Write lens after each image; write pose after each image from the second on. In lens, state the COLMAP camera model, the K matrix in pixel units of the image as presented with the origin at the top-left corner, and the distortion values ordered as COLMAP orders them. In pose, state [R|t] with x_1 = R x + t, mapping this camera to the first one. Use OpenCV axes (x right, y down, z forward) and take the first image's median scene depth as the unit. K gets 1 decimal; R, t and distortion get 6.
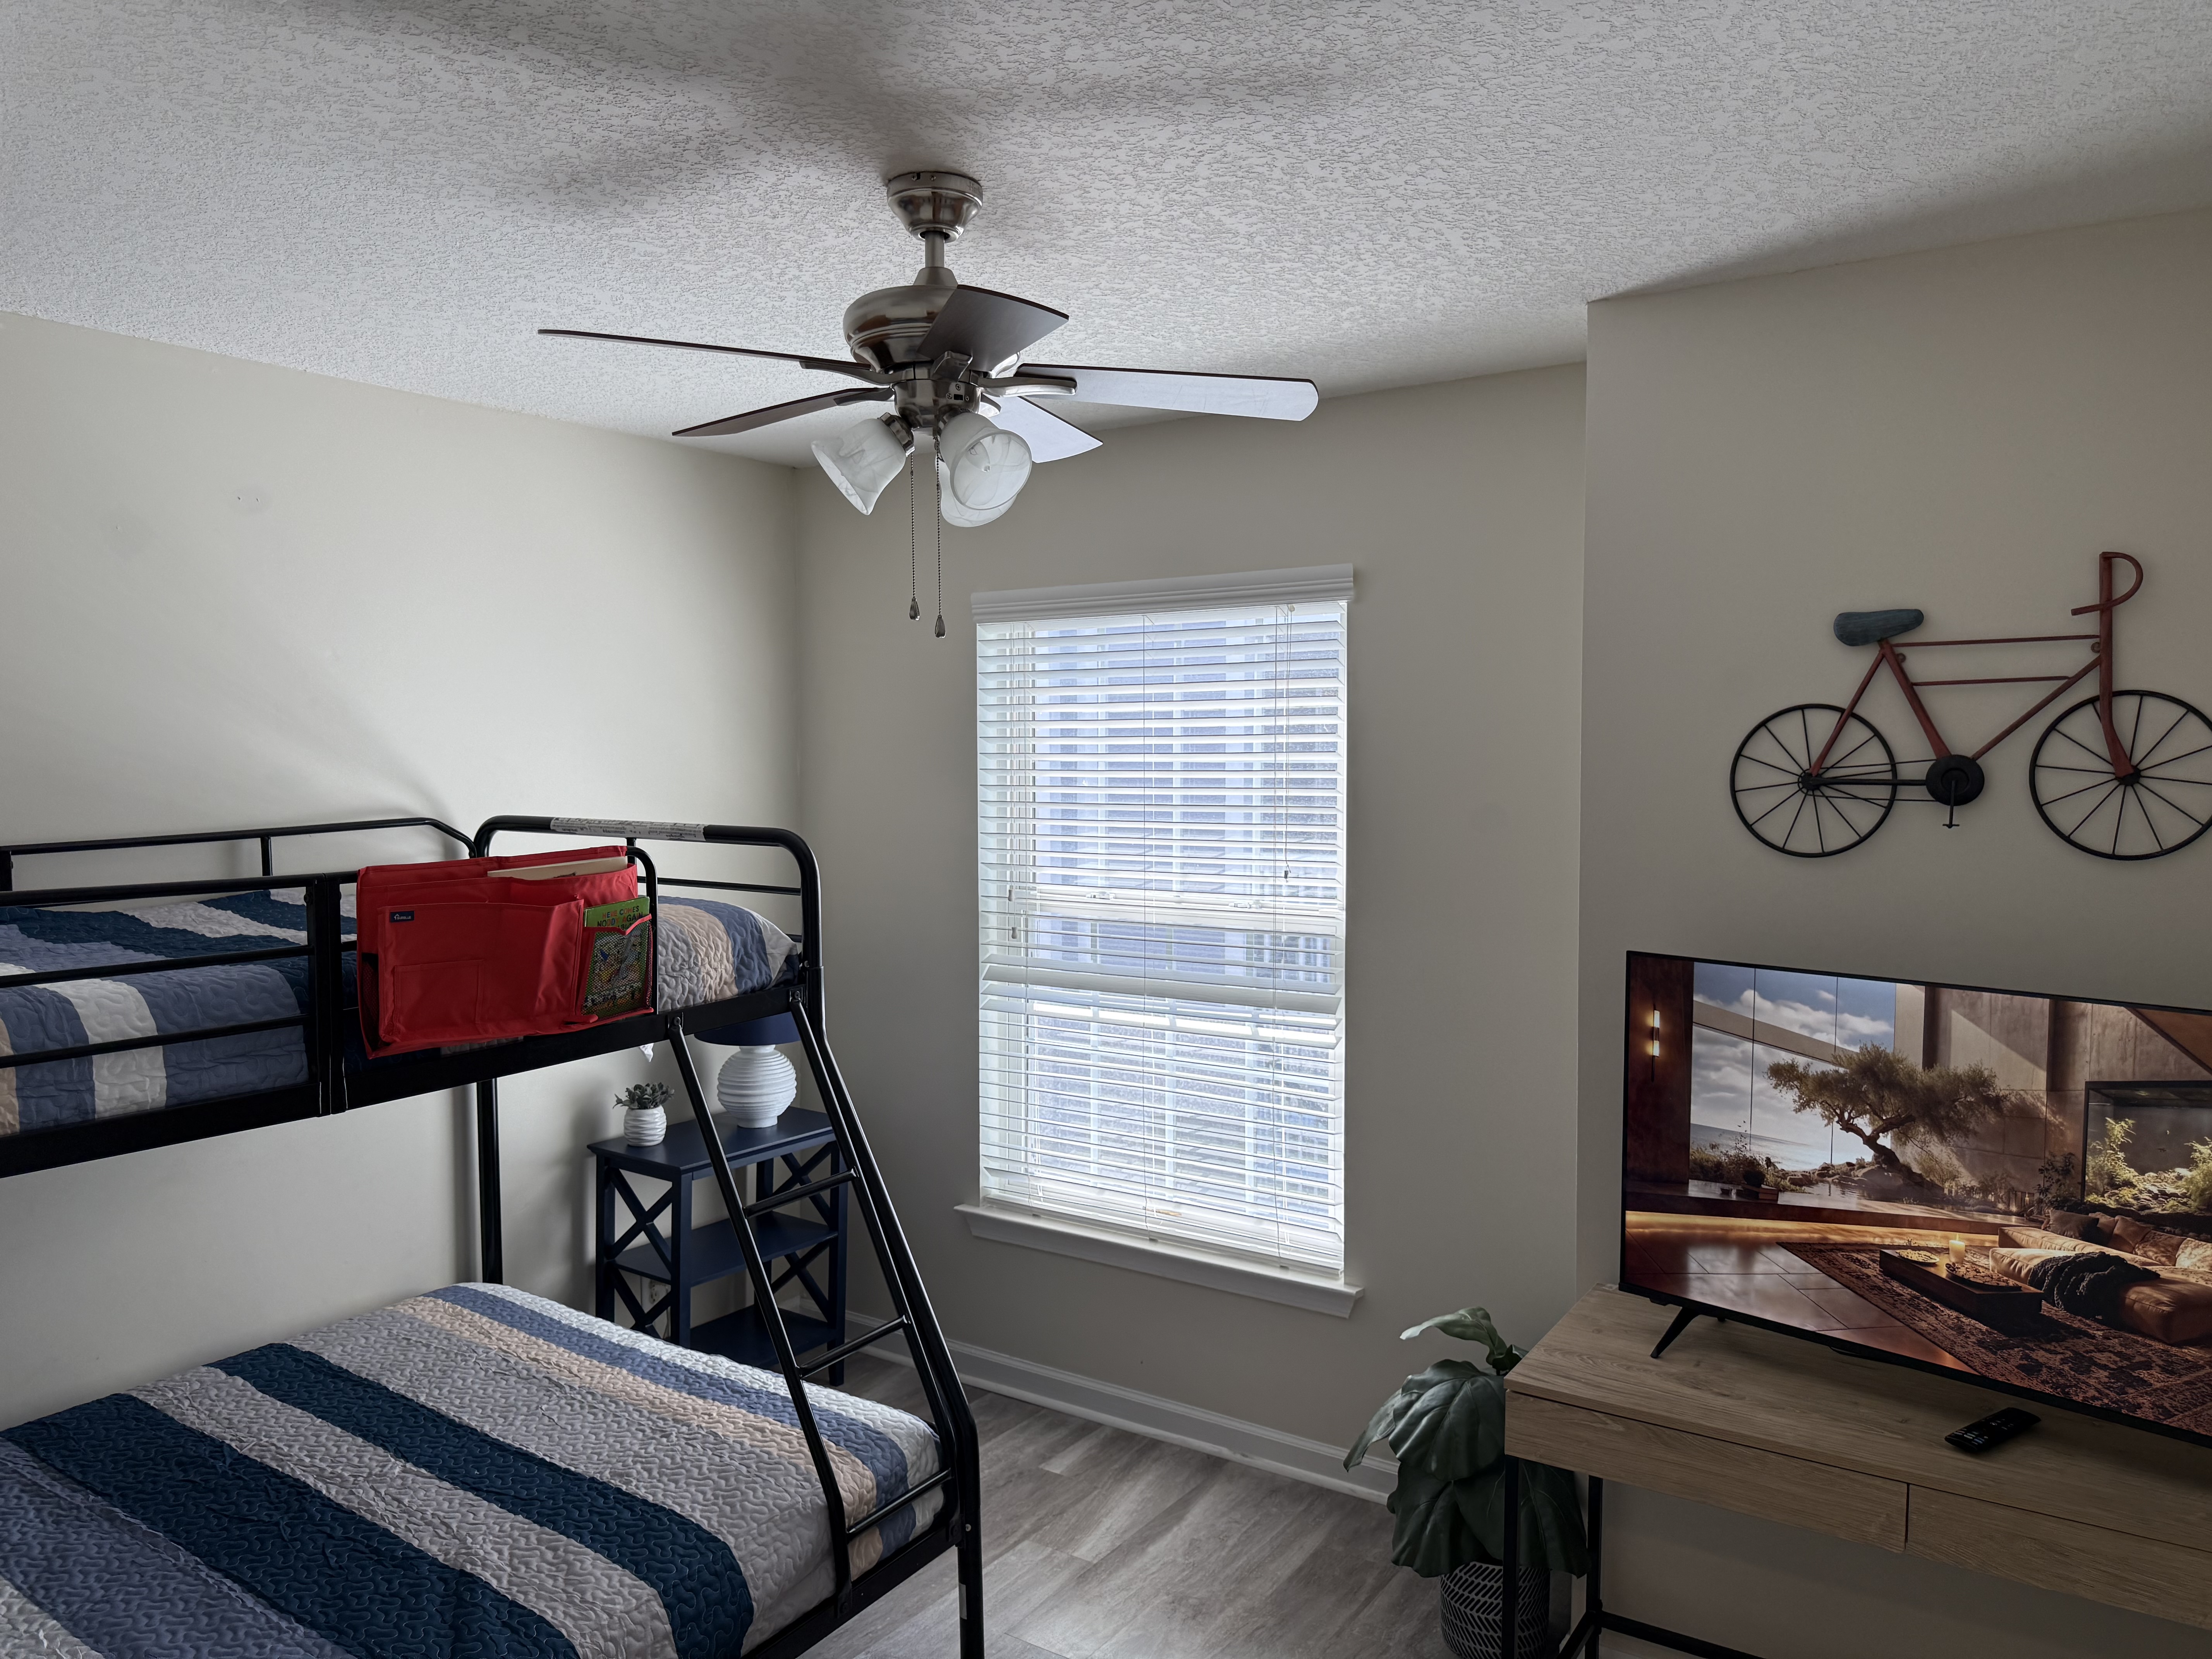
lens RADIAL K [[1565.6, 0, 1087.7], [0, 1565.6, 831.7], [0, 0, 1]] dist [0.026555, -0.032639]
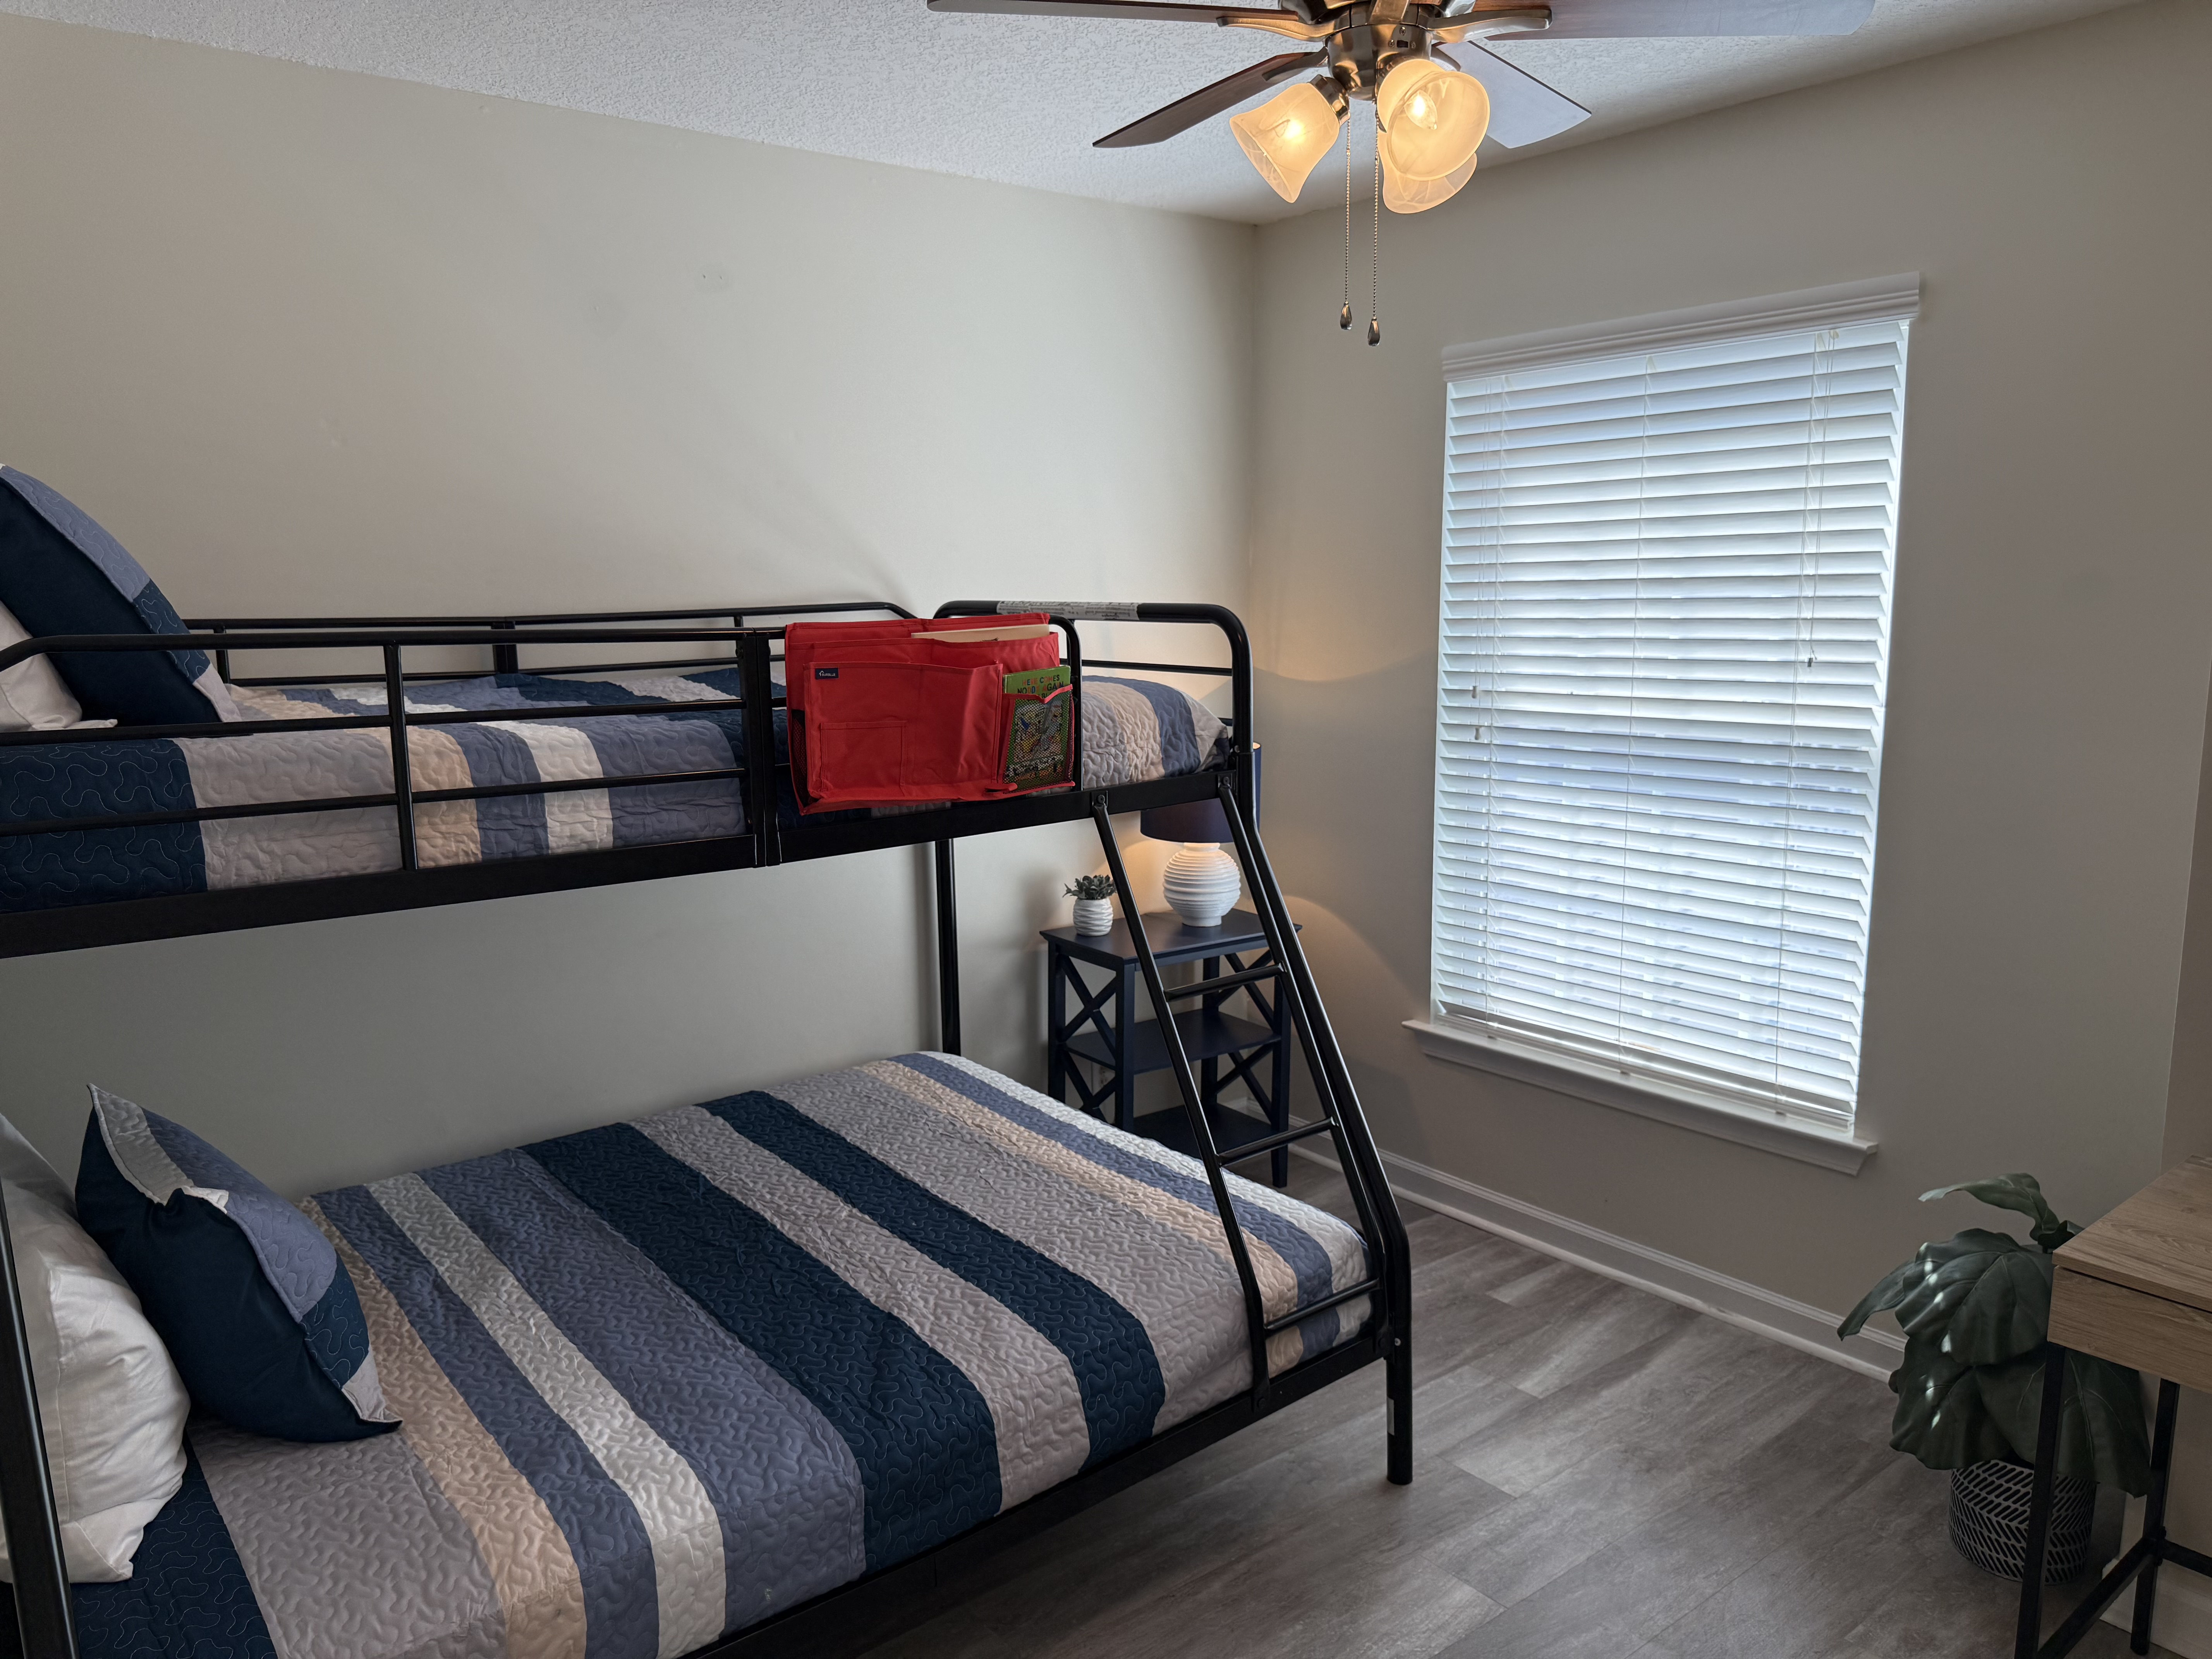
lens RADIAL K [[1565.6, 0, 1101.6], [0, 1565.6, 845.0], [0, 0, 1]] dist [0.026555, -0.032639]
pose [[0.954352, 0.039948, -0.296002, 0.024555], [-0.005943, 0.993359, 0.114903, 0.042821], [0.298626, -0.107899, 0.948251, 0.093818]]
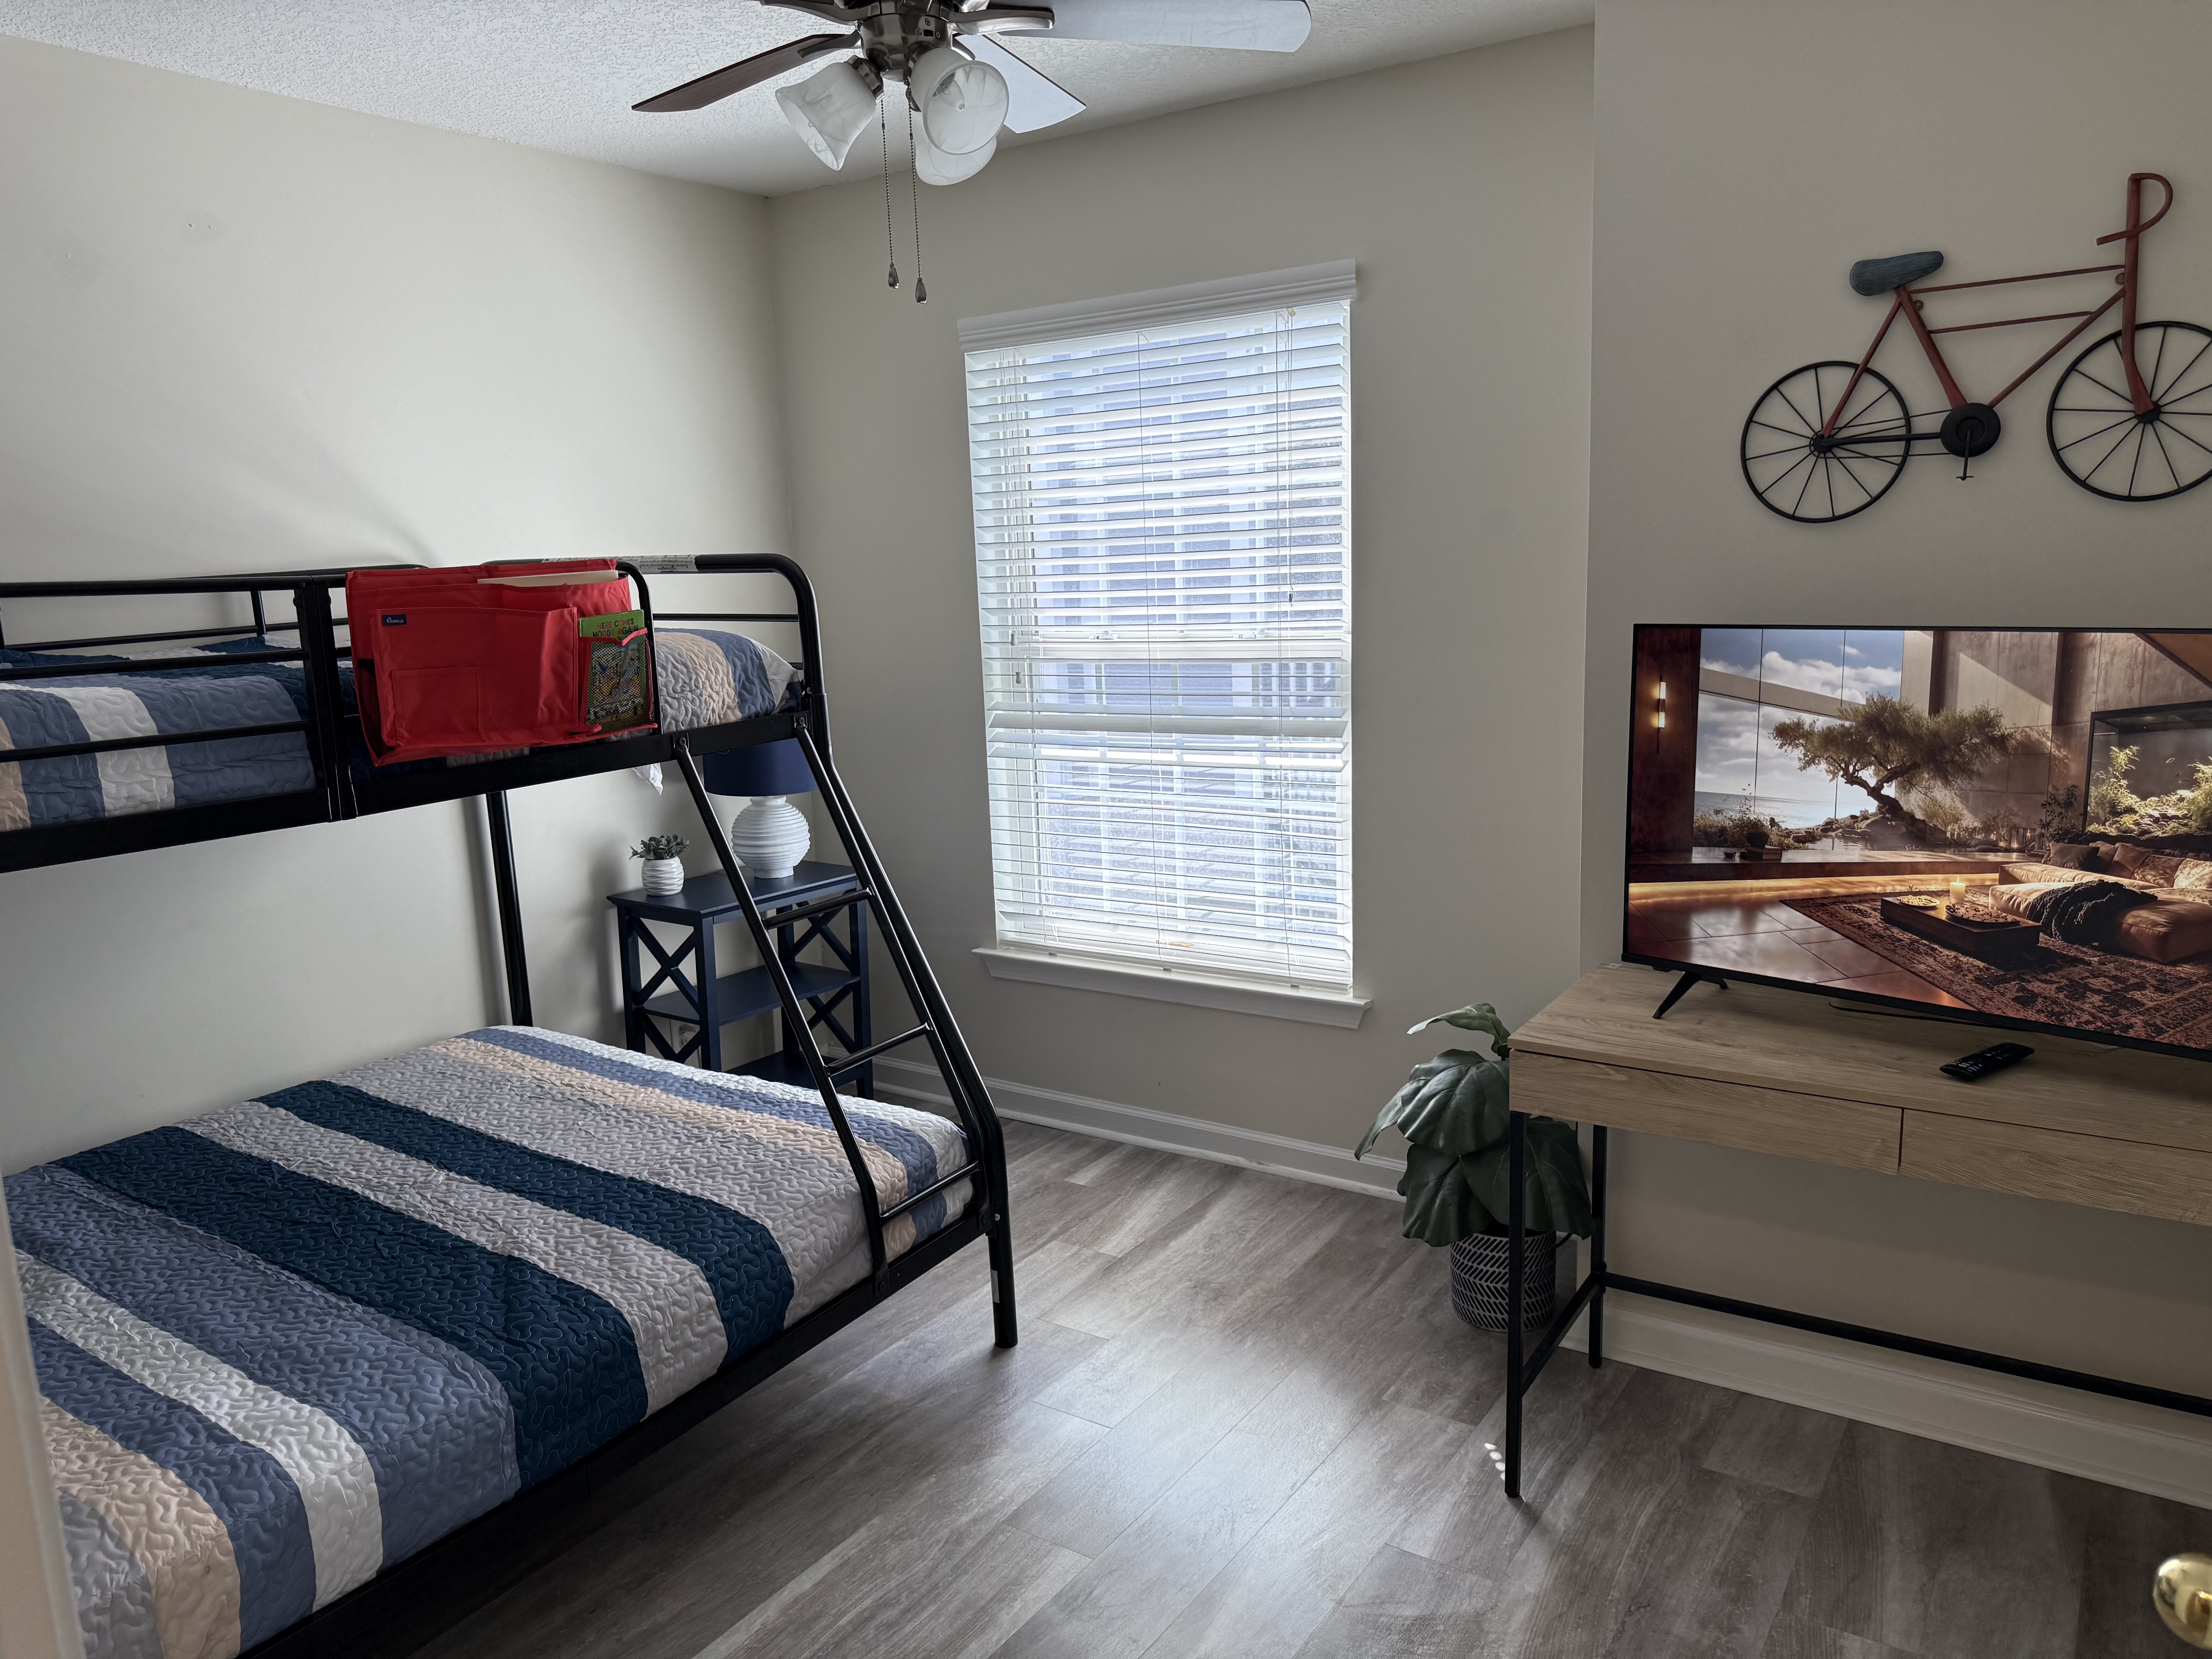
lens RADIAL K [[1565.6, 0, 1096.2], [0, 1565.6, 837.4], [0, 0, 1]] dist [0.026555, -0.032639]
pose [[0.999339, -0.036234, -0.002779, 0.002612], [0.036300, 0.991709, 0.123271, 0.075250], [-0.001710, -0.123290, 0.992369, 0.000823]]
